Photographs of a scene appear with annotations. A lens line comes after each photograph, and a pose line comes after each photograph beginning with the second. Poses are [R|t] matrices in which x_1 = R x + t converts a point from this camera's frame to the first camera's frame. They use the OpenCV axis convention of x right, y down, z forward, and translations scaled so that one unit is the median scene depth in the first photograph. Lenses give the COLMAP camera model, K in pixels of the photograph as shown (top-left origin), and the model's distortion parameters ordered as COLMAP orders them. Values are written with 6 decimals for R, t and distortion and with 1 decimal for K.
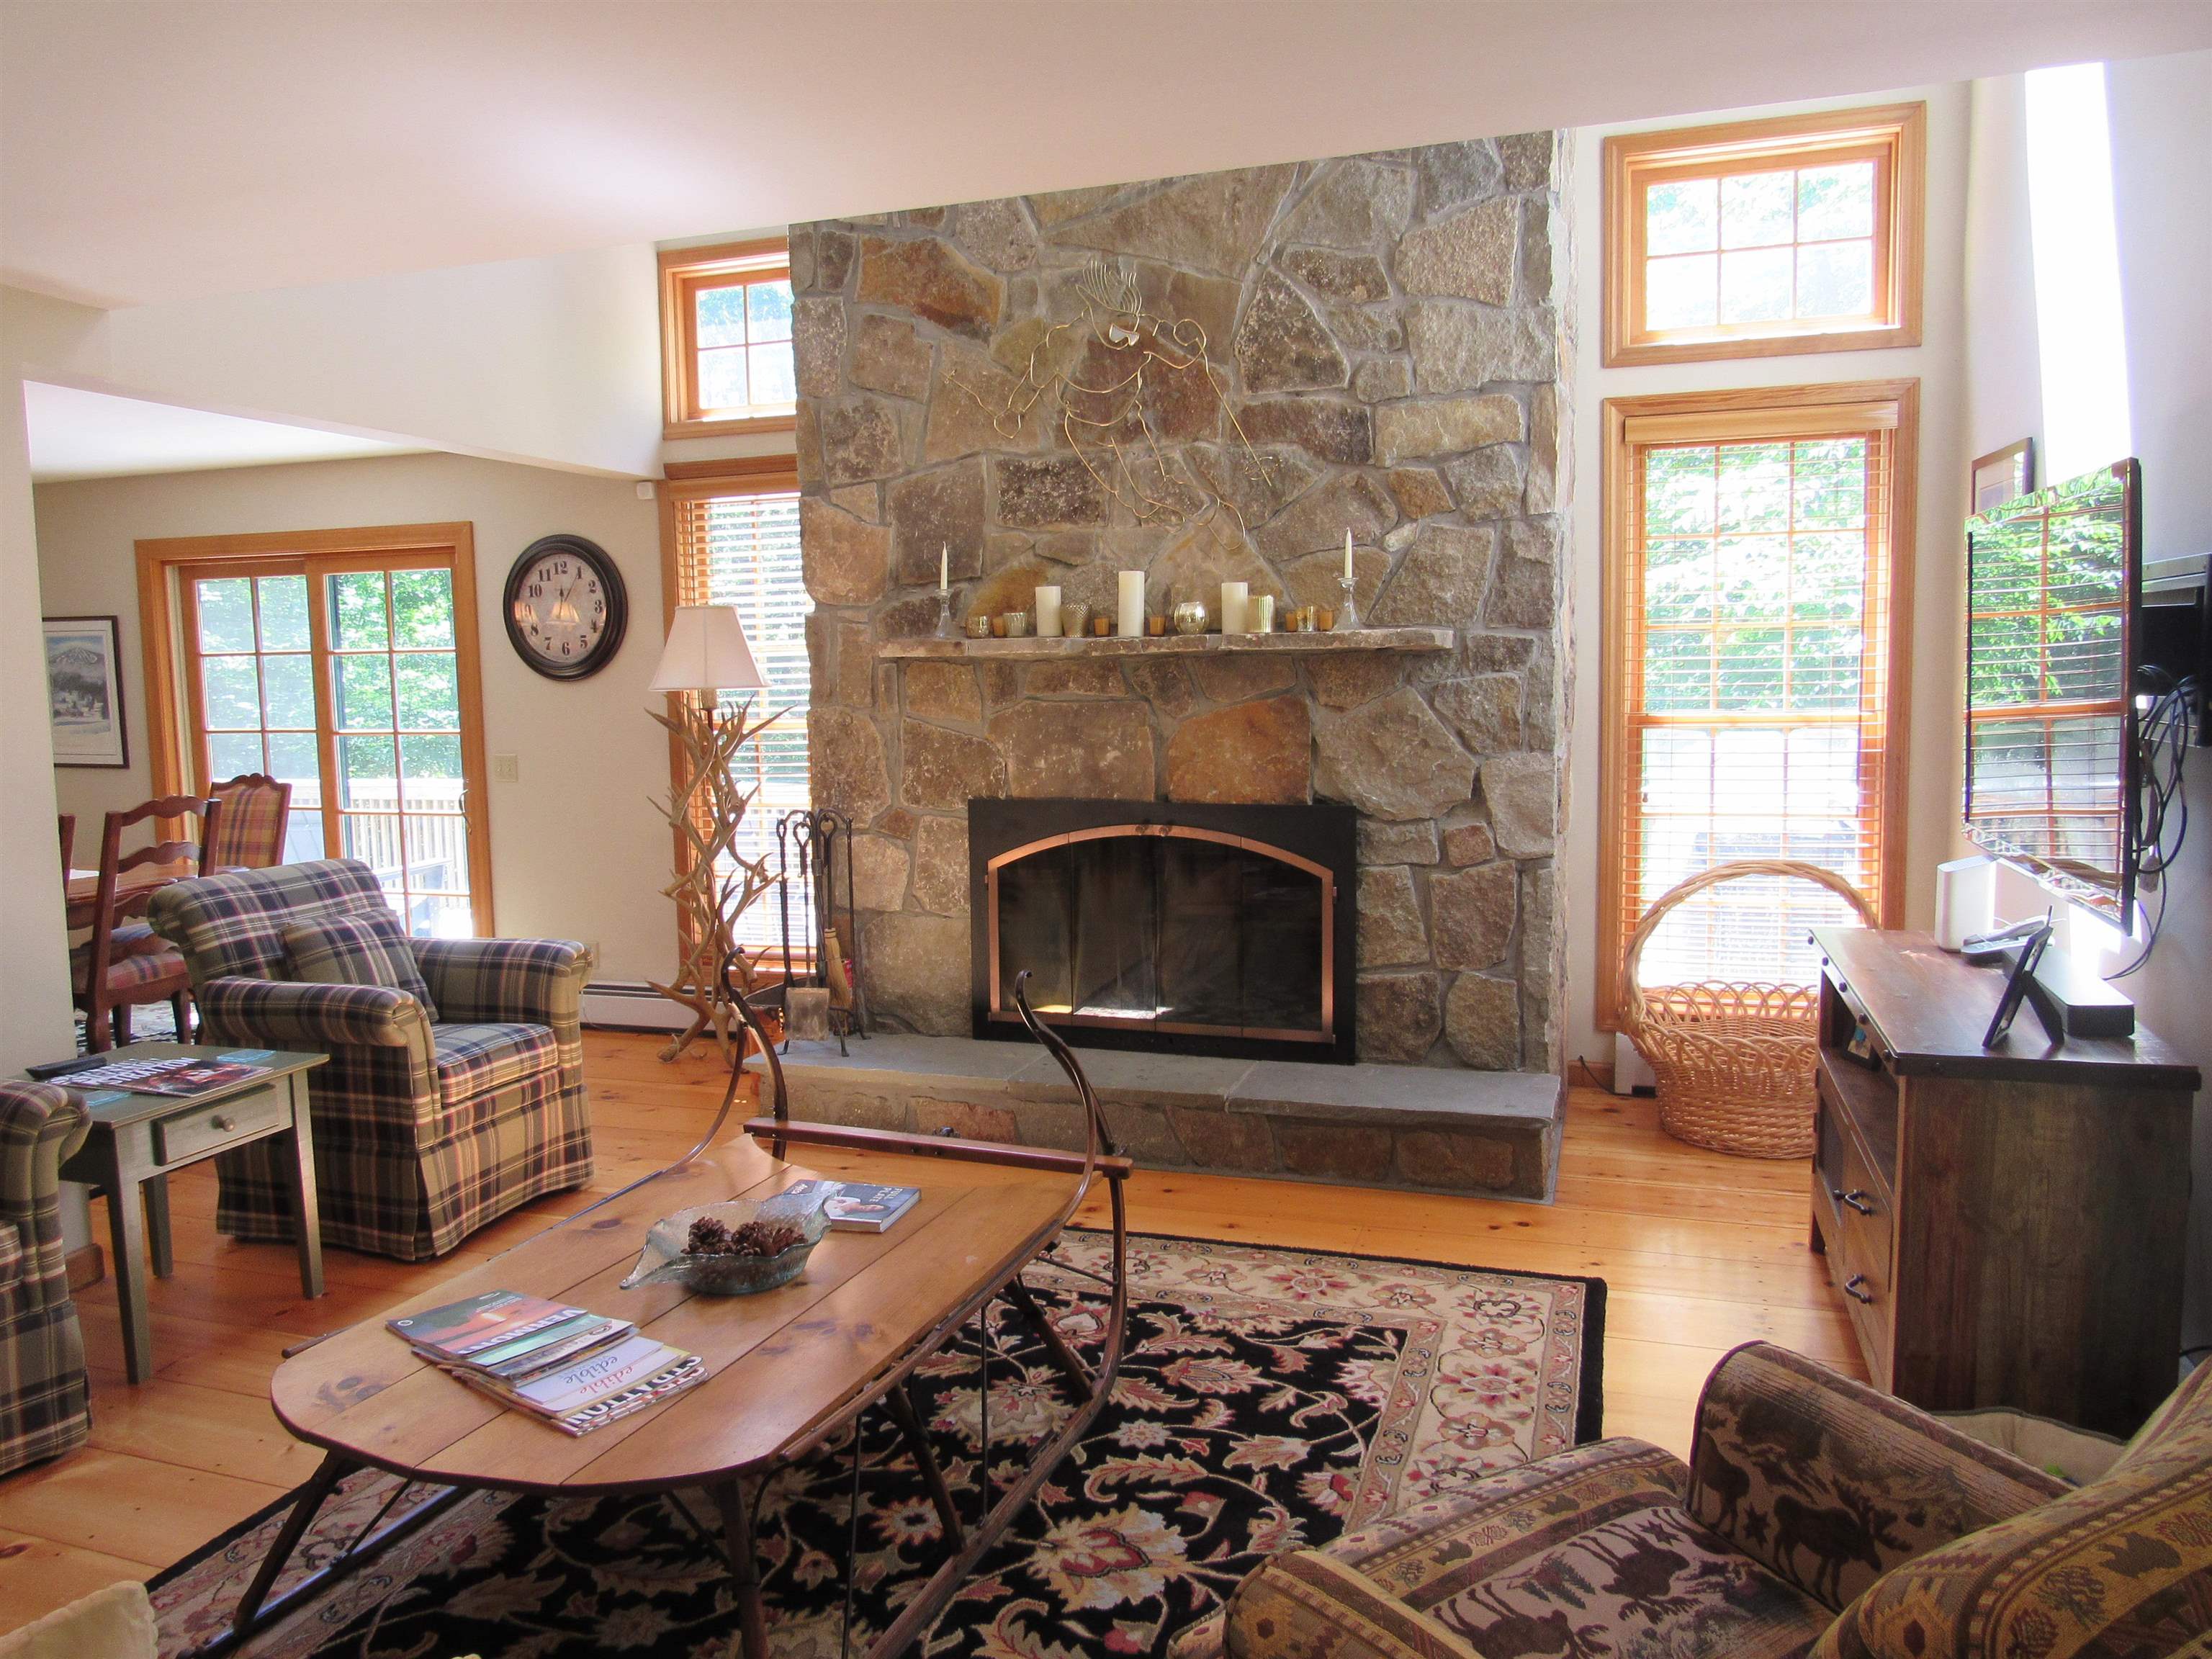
lens RADIAL K [[1579.8, 0, 1099.6], [0, 1579.8, 831.4], [0, 0, 1]] dist [-0.030505, 0.016744]
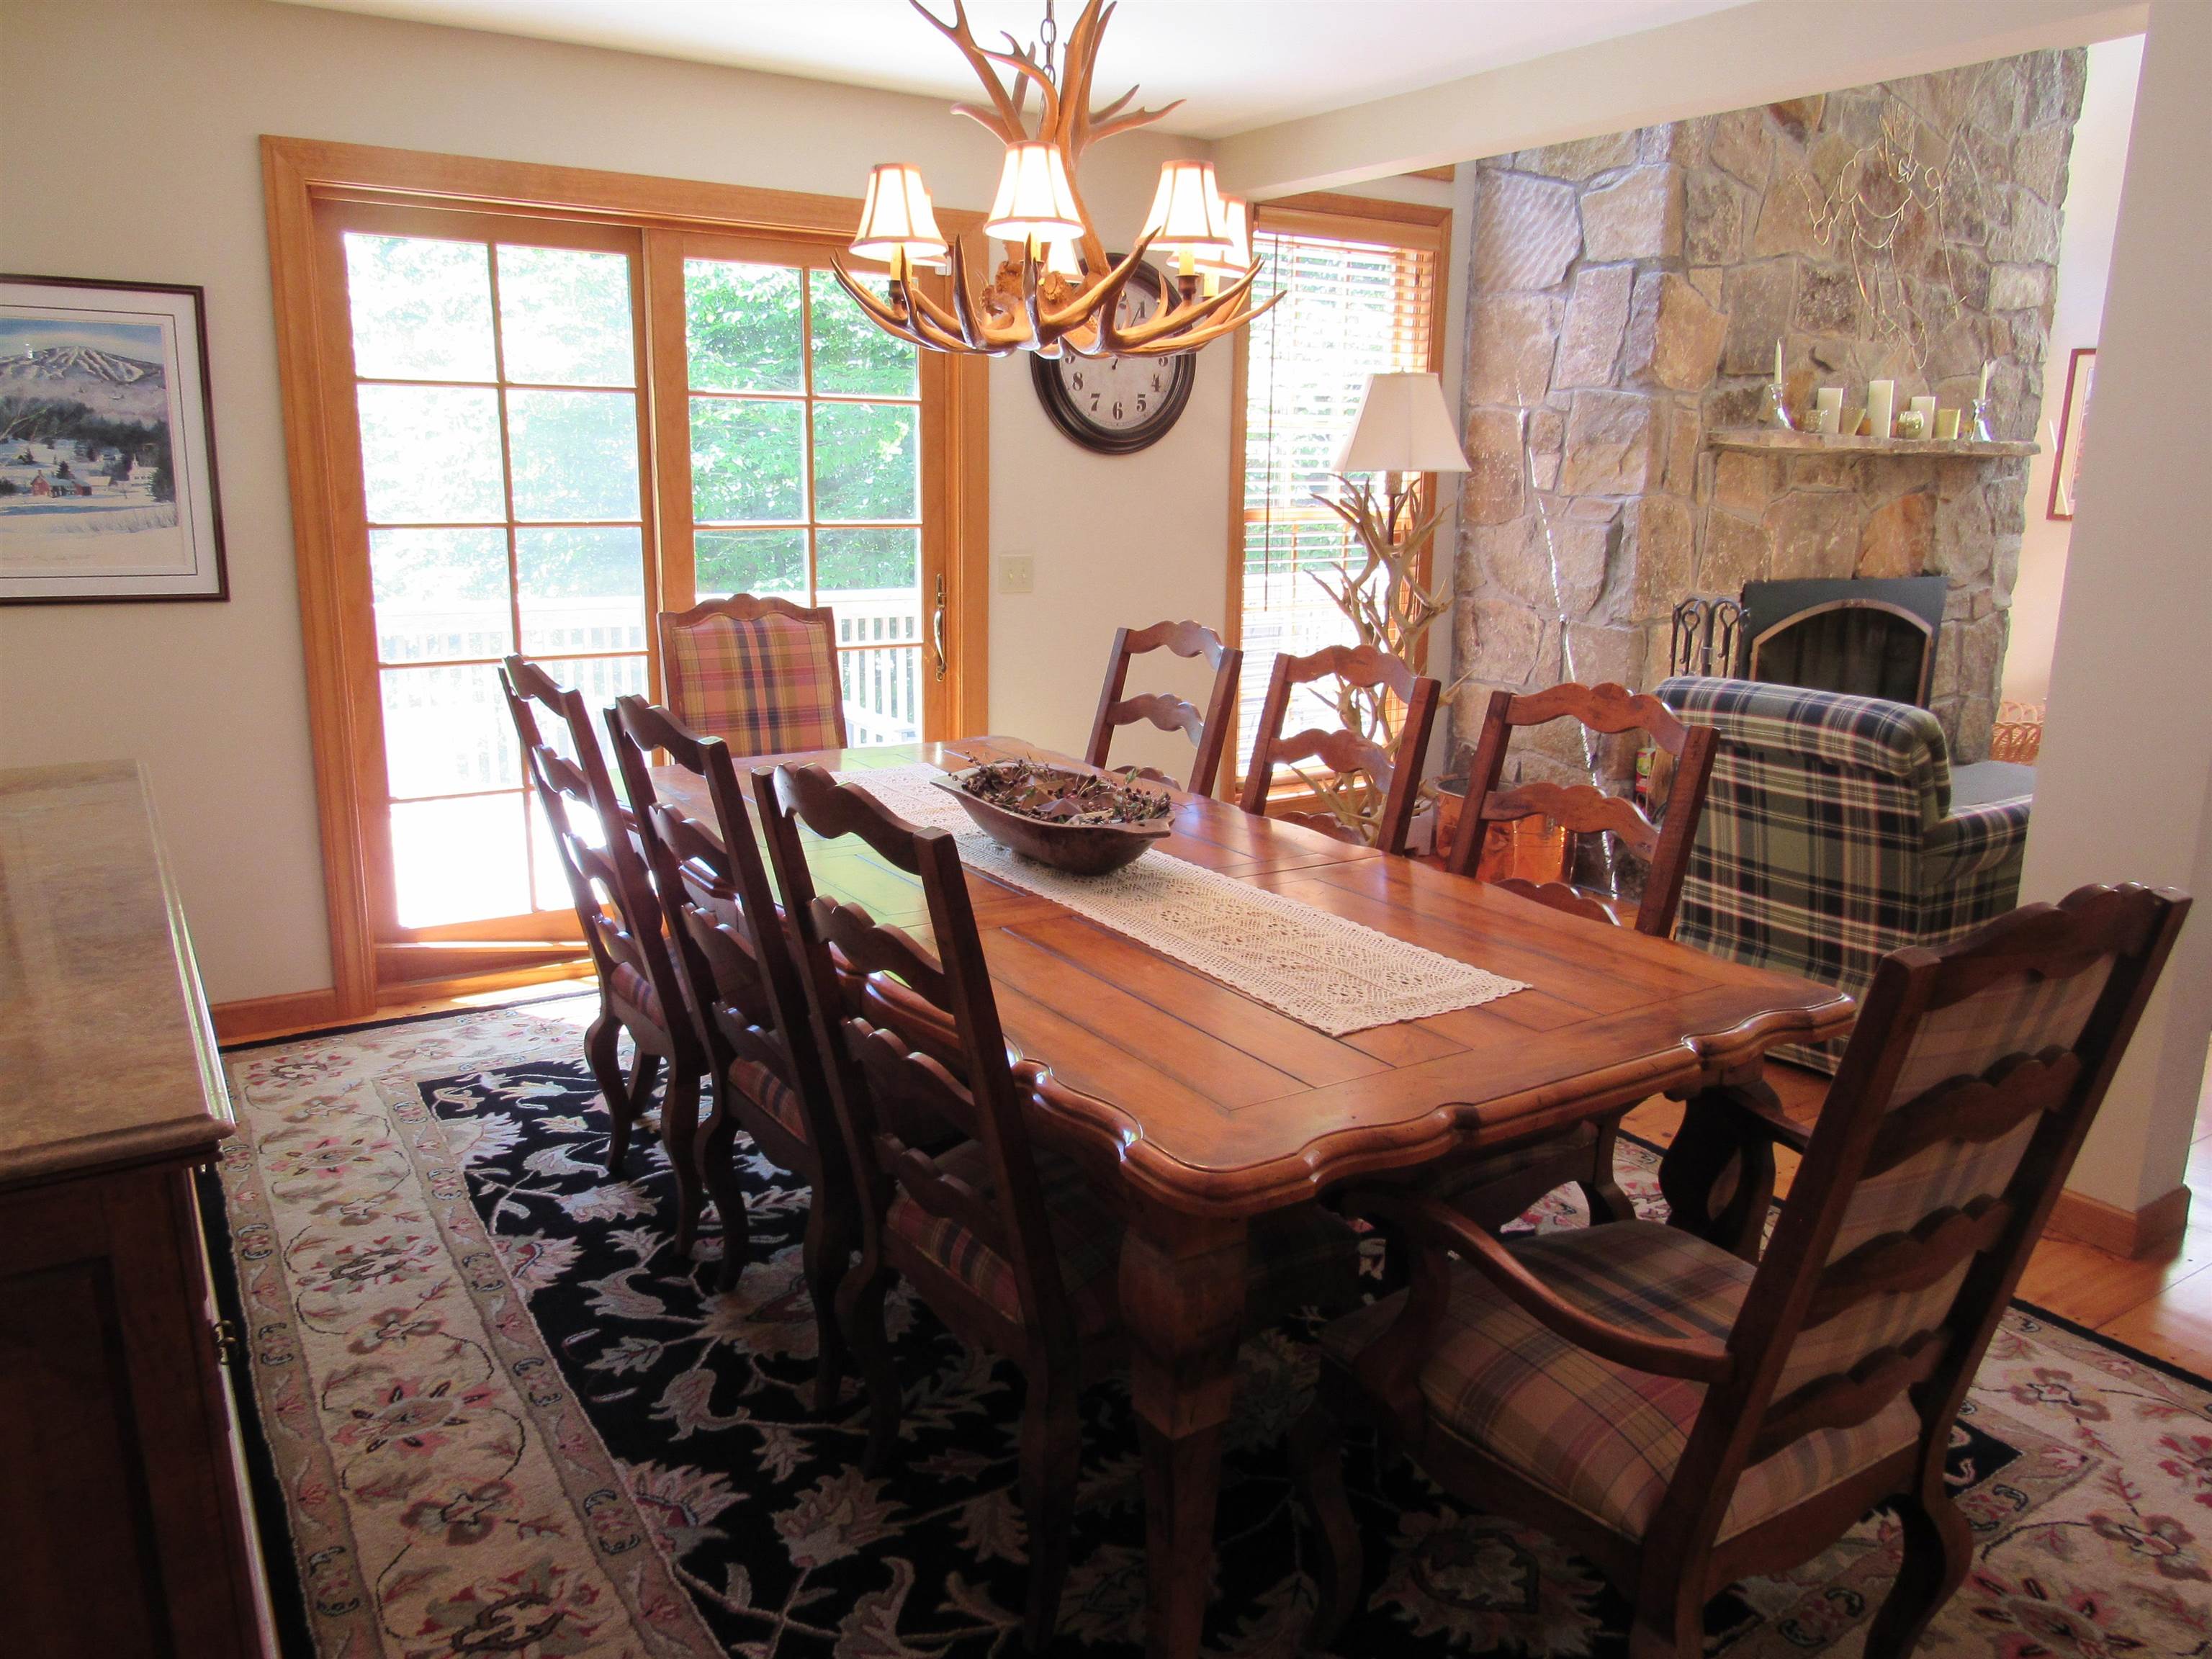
lens RADIAL K [[1579.8, 0, 1111.7], [0, 1579.8, 832.7], [0, 0, 1]] dist [-0.030505, 0.016744]
pose [[0.626082, -0.152018, 0.764795, -1.268768], [0.056307, 0.987066, 0.150104, -0.039761], [-0.777722, -0.050913, 0.626544, 0.691651]]
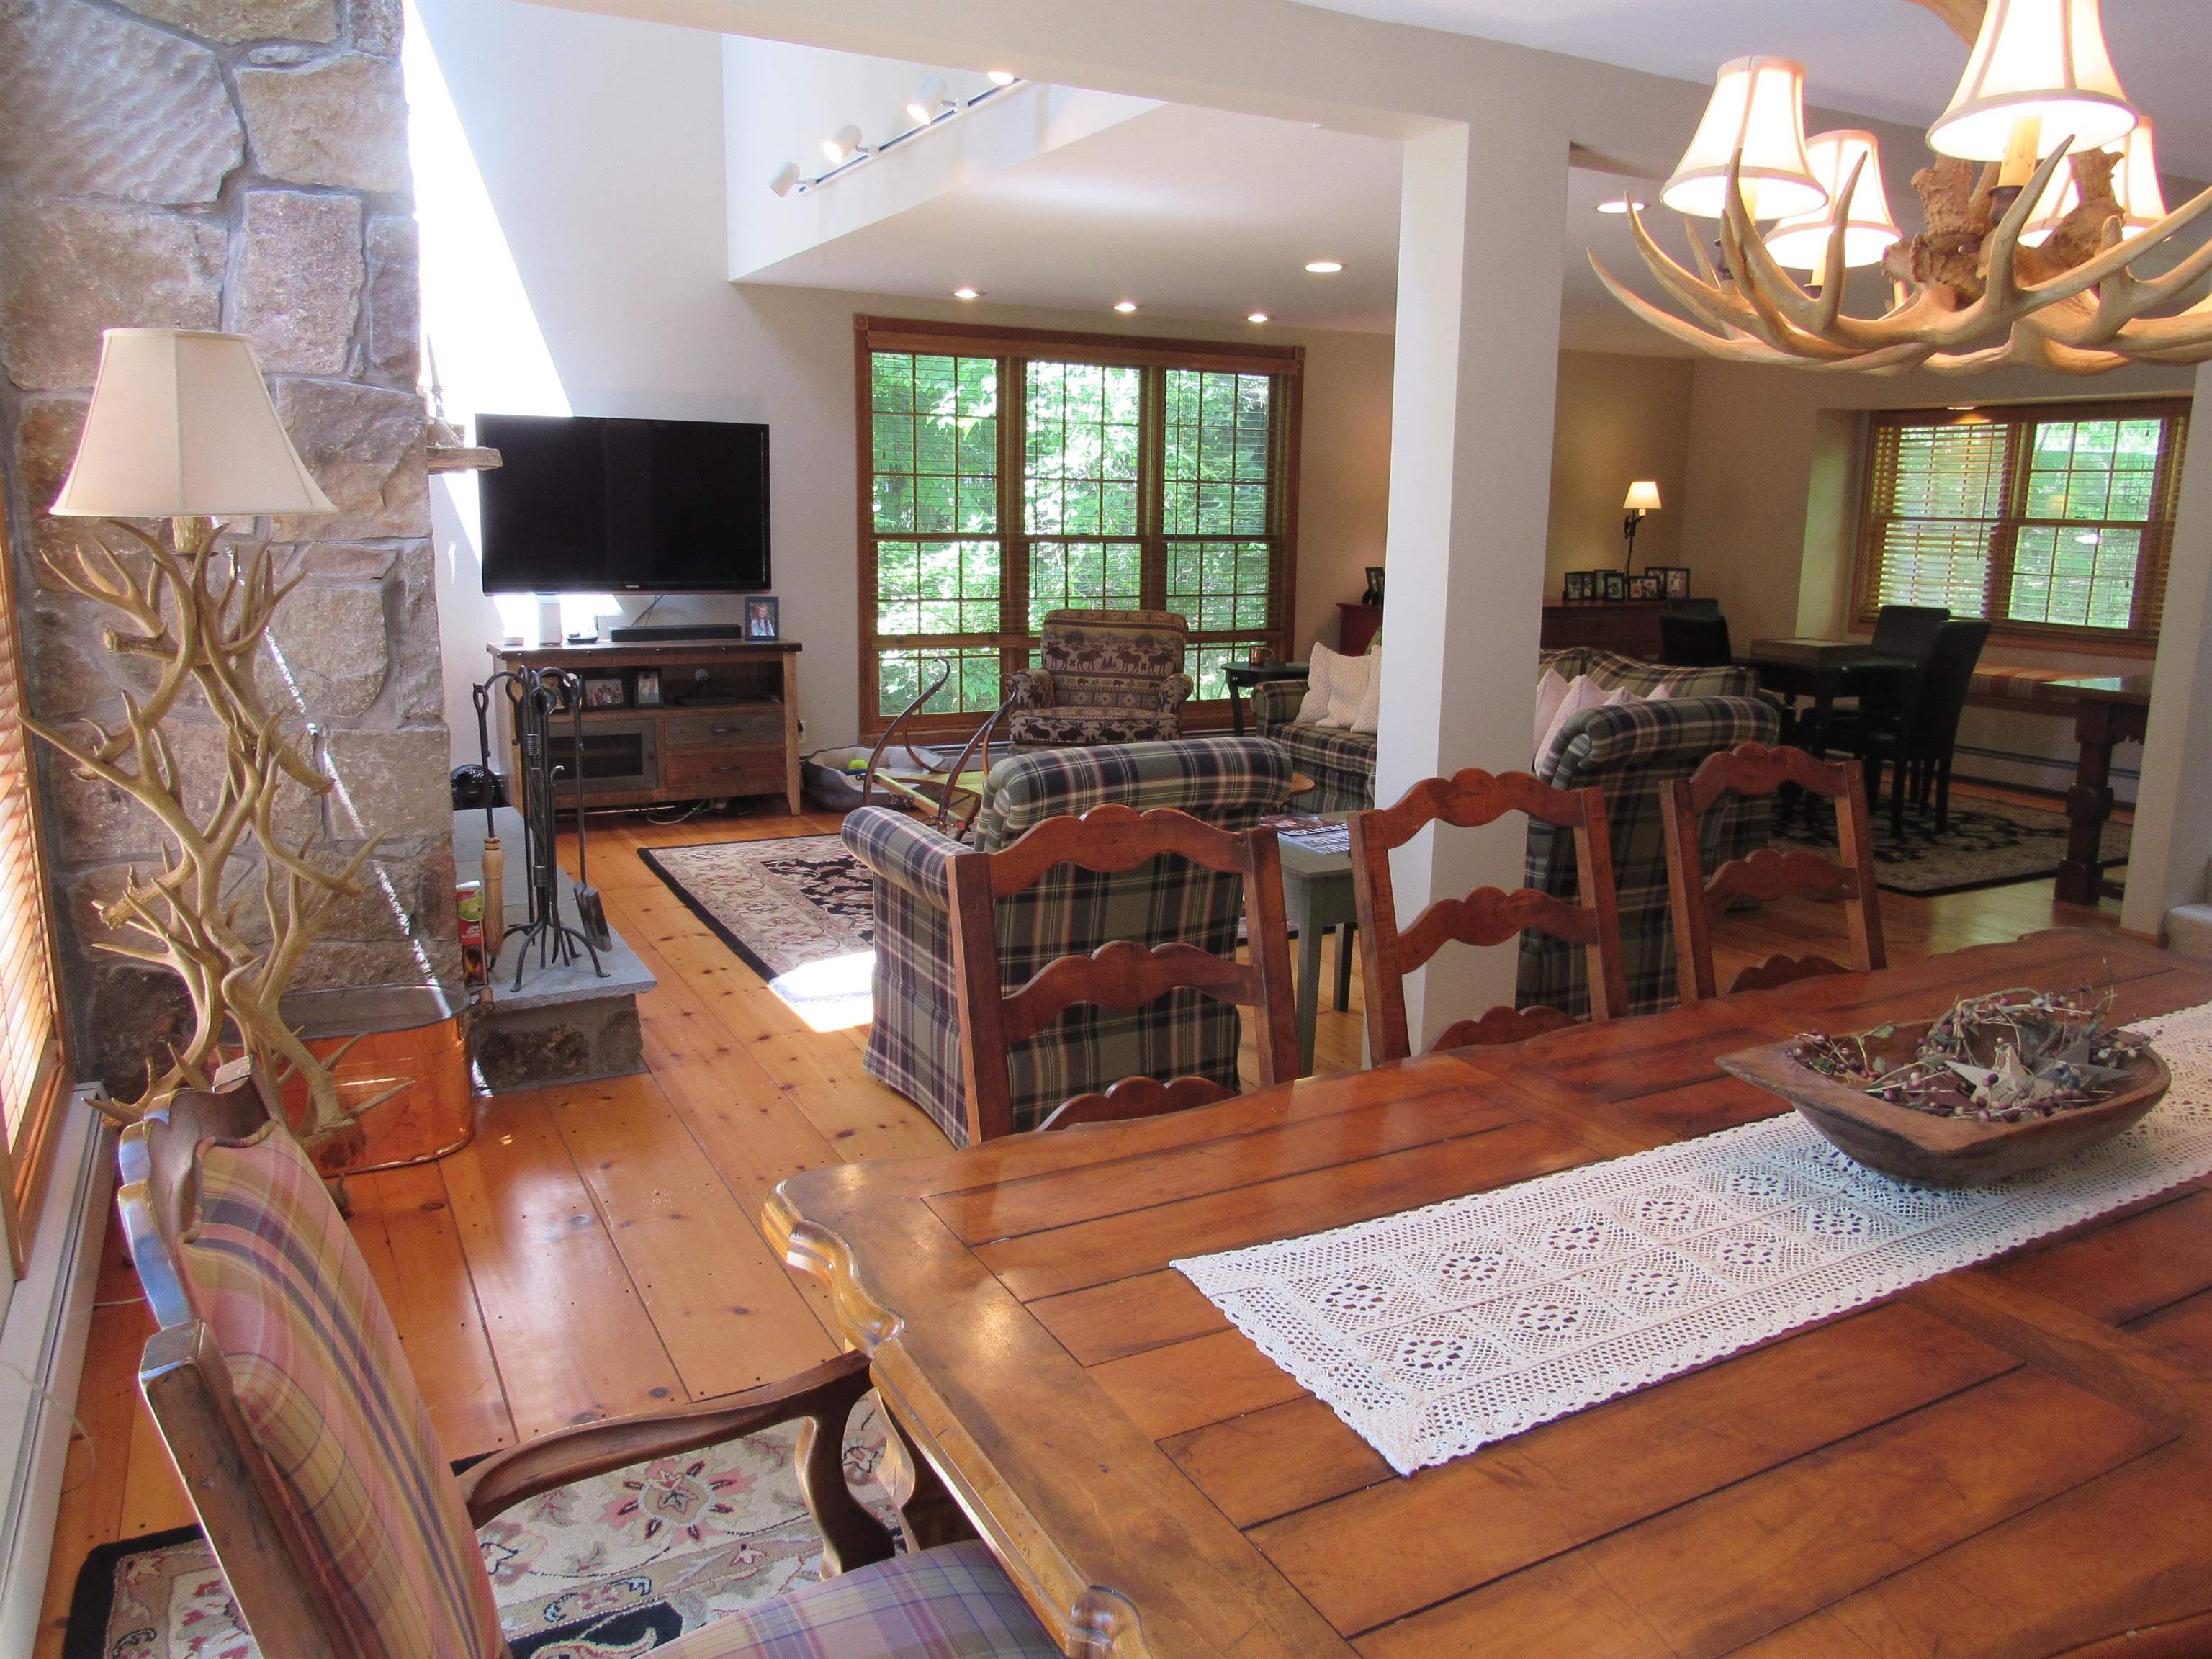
lens RADIAL K [[1579.8, 0, 1095.2], [0, 1579.8, 809.7], [0, 0, 1]] dist [-0.030505, 0.016744]
pose [[-0.721021, -0.126046, 0.681352, -0.946881], [0.069410, 0.965231, 0.252014, -0.126024], [-0.689428, 0.229000, -0.687203, 1.411132]]
